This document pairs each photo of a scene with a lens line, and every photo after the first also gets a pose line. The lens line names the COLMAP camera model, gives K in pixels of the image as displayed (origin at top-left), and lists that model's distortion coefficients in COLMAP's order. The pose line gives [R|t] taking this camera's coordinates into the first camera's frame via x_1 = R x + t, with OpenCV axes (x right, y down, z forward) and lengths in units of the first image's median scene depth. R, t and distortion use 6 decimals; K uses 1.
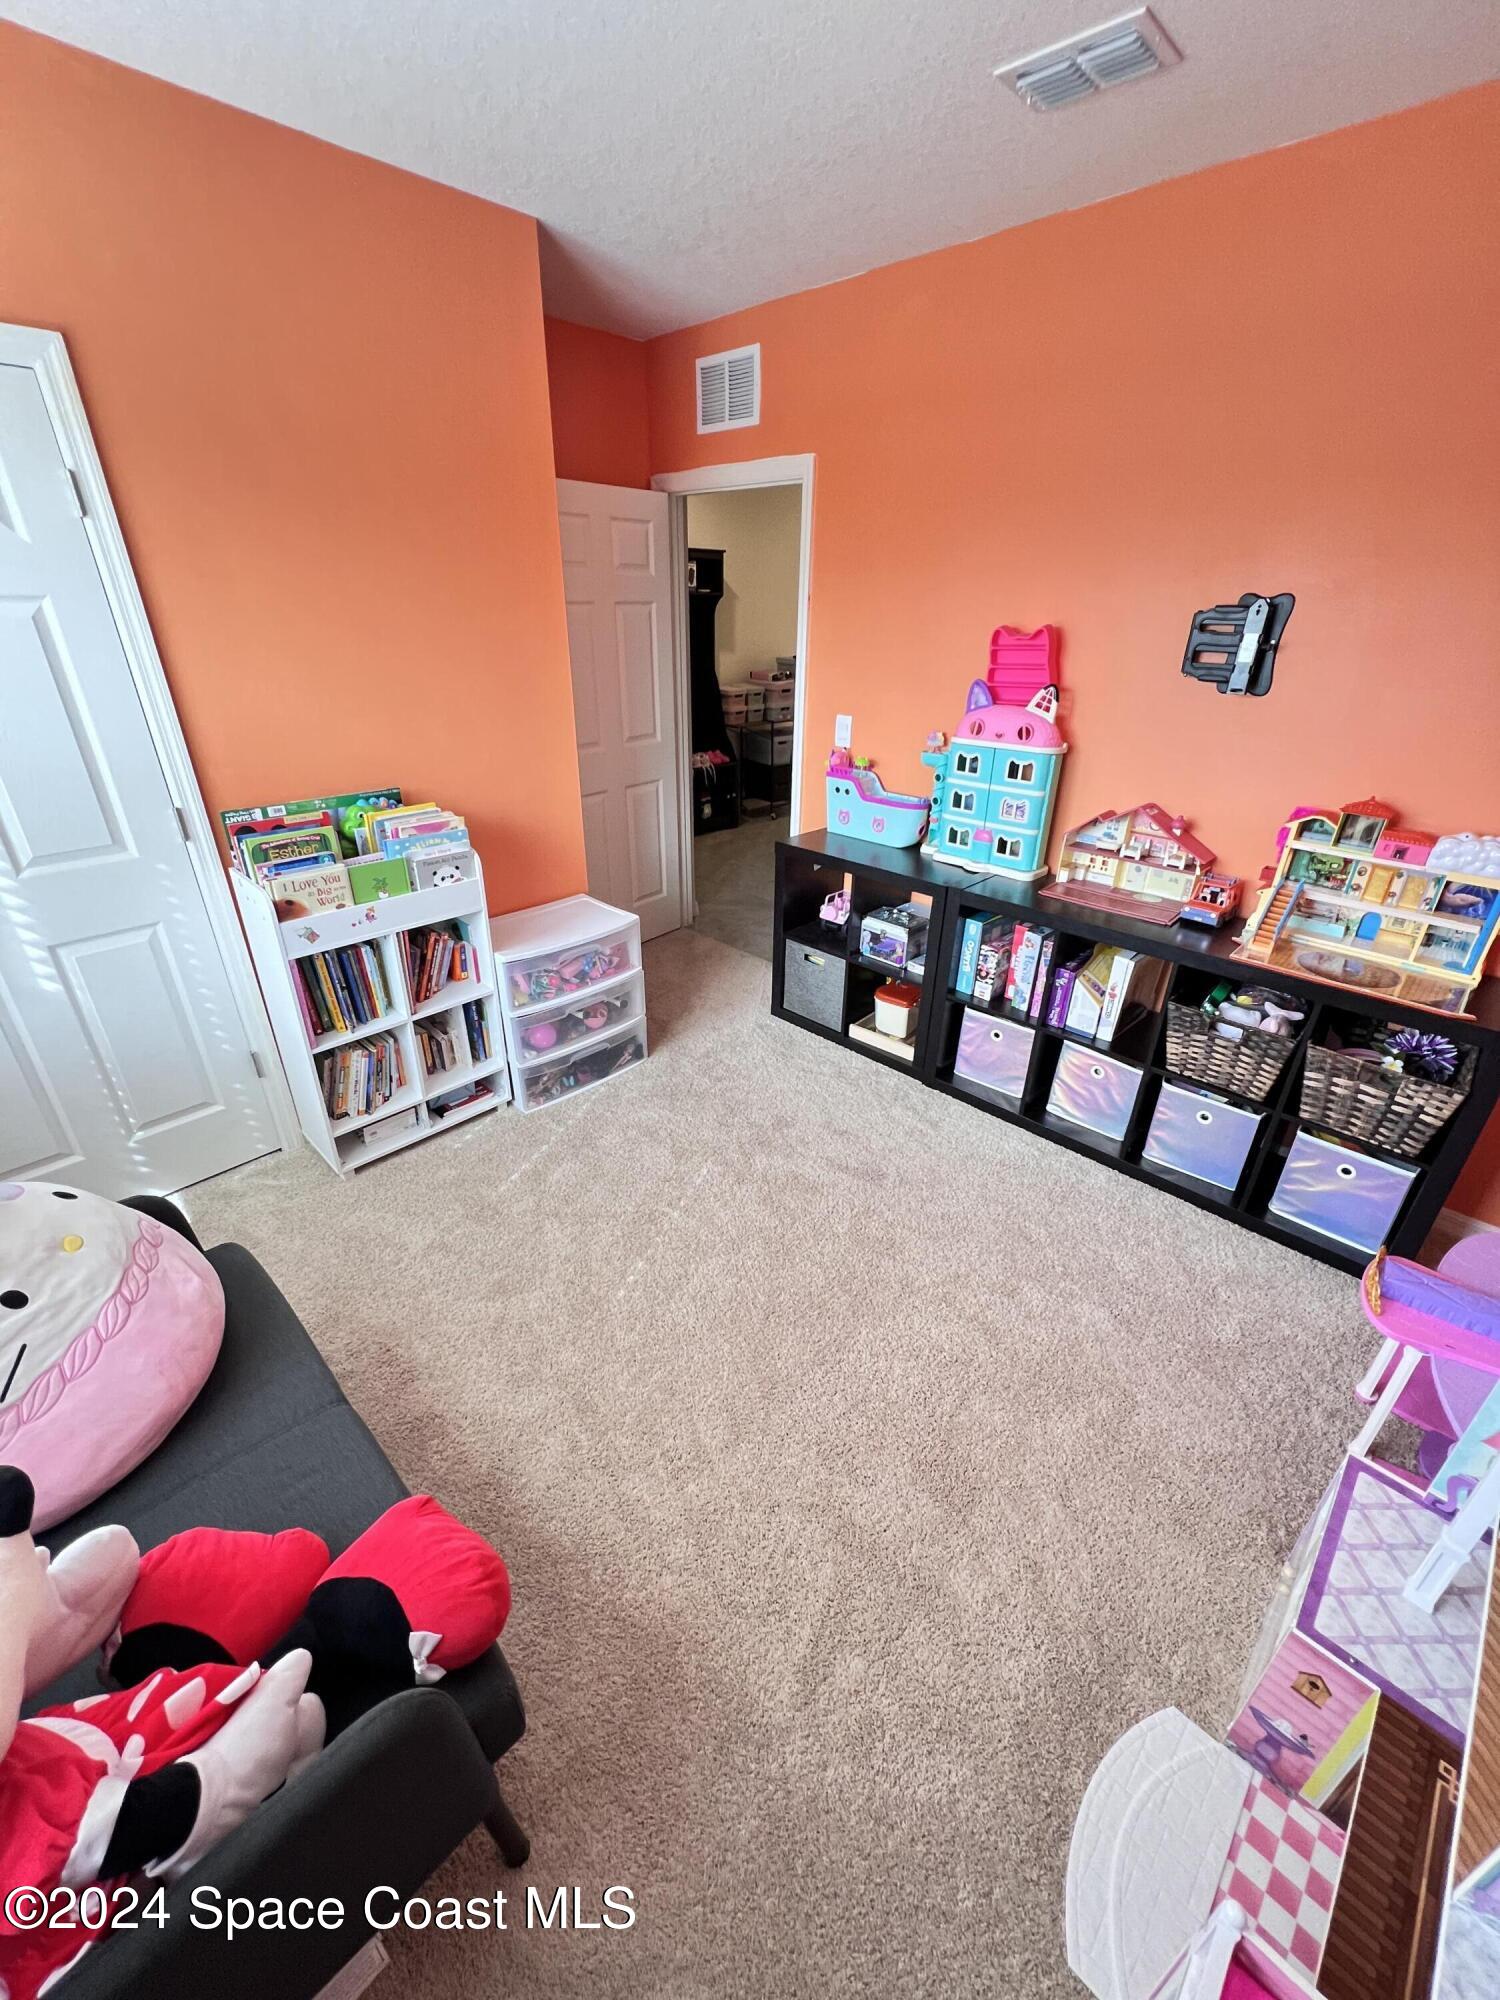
lens RADIAL K [[804.4, 0, 751.8], [0, 804.4, 1007.0], [0, 0, 1]] dist [-0.000593, 0.000359]
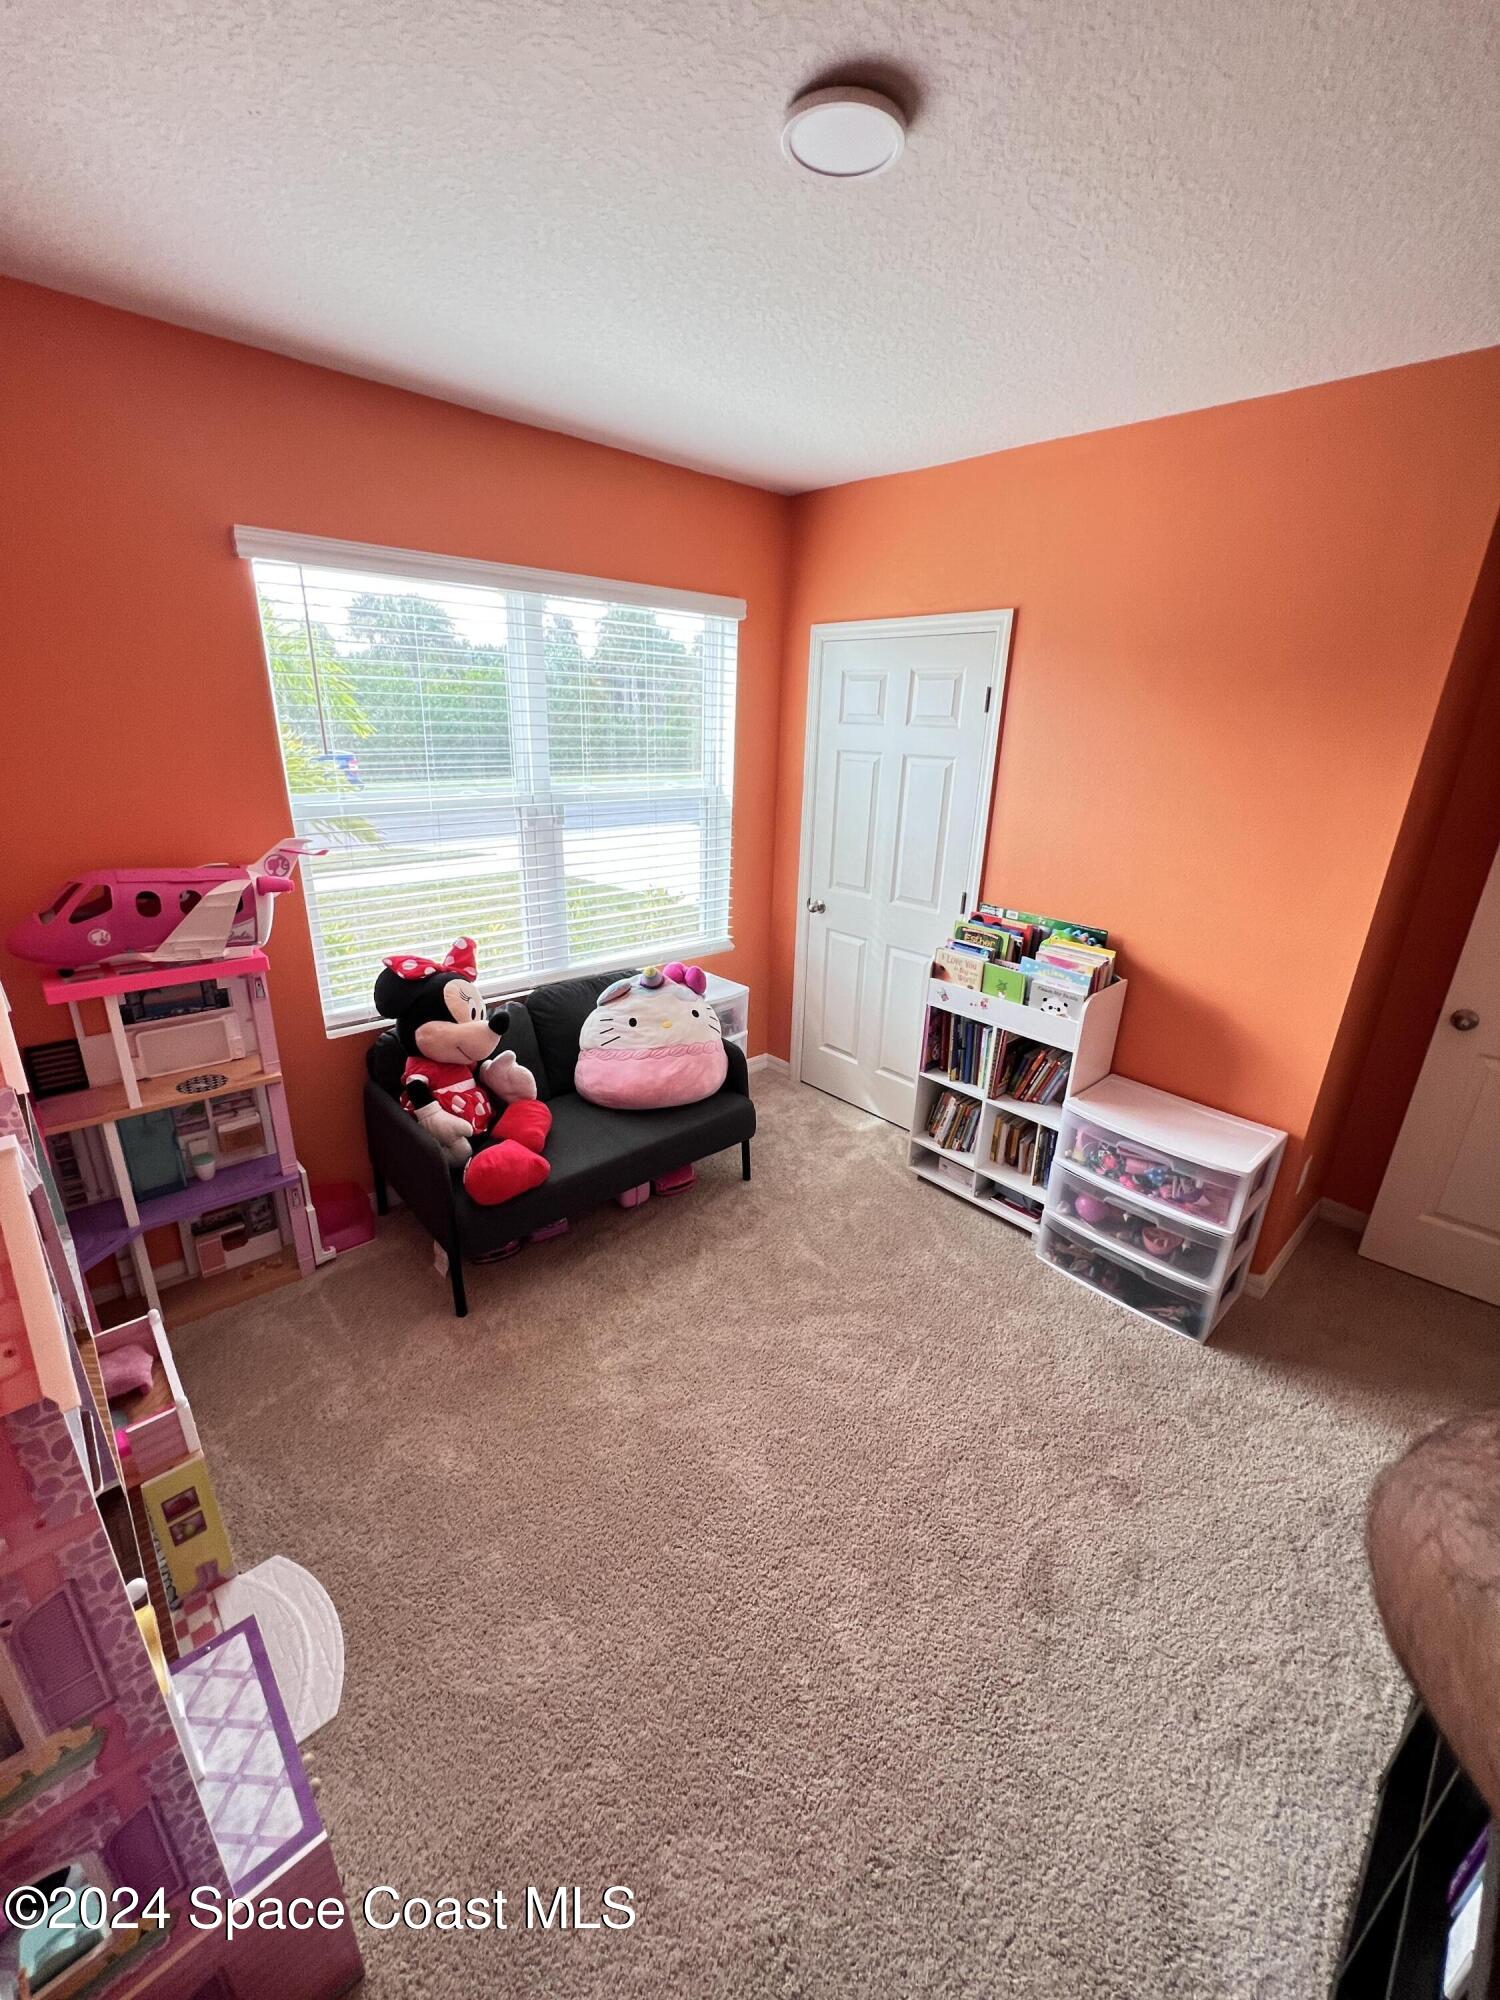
lens RADIAL K [[804.4, 0, 750.3], [0, 804.4, 1006.3], [0, 0, 1]] dist [-0.000593, 0.000359]
pose [[-0.054570, 0.329544, -0.942562, 0.602669], [-0.479430, 0.819391, 0.314237, -0.277383], [0.875882, 0.469040, 0.113279, 0.462085]]
